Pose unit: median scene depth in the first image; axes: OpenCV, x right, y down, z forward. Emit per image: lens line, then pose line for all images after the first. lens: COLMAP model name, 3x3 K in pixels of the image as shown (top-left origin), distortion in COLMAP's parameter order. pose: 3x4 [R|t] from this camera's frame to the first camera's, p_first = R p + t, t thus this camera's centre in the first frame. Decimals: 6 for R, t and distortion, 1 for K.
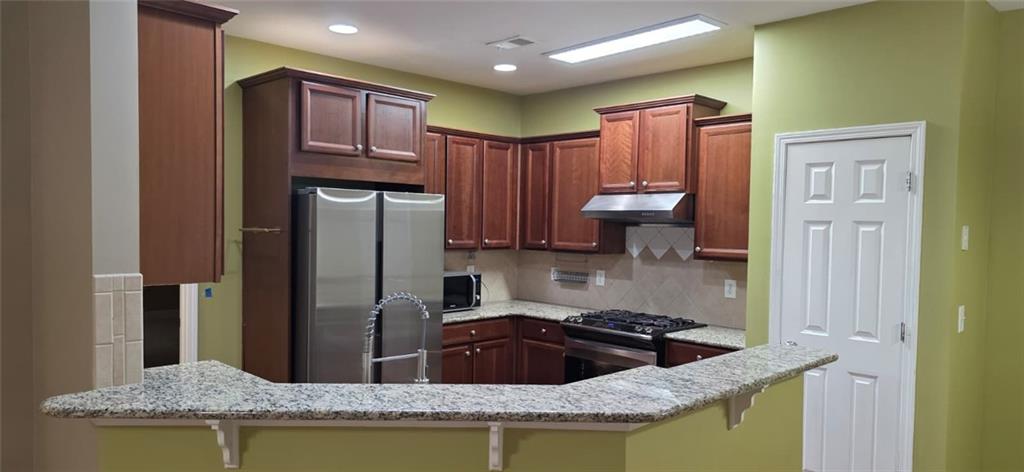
lens RADIAL K [[704.4, 0, 509.0], [0, 704.4, 250.7], [0, 0, 1]] dist [0.051702, -0.032053]
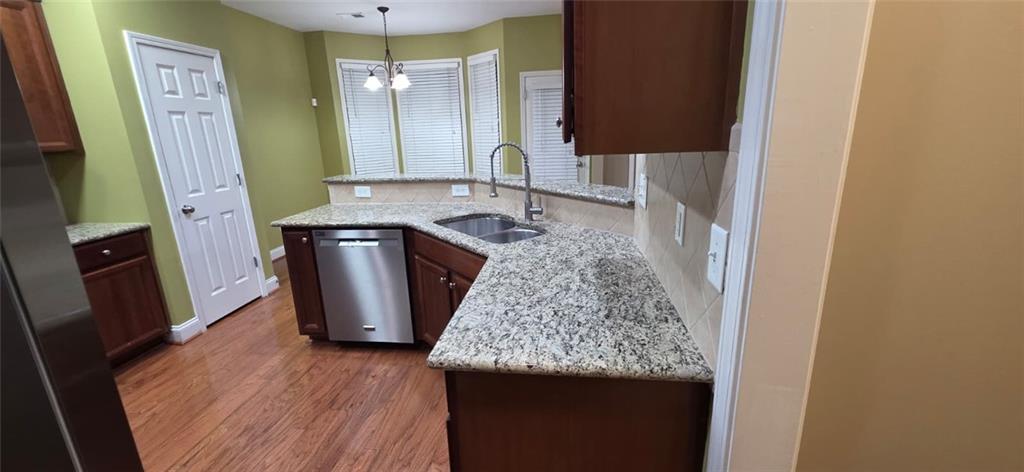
lens RADIAL K [[422.1, 0, 517.9], [0, 422.1, 239.0], [0, 0, 1]] dist [-0.000188, 0.001276]
pose [[-0.634458, -0.192891, 0.748503, -0.671723], [0.054035, 0.954925, 0.291888, -0.010187], [-0.771066, 0.225636, -0.595437, 1.121534]]
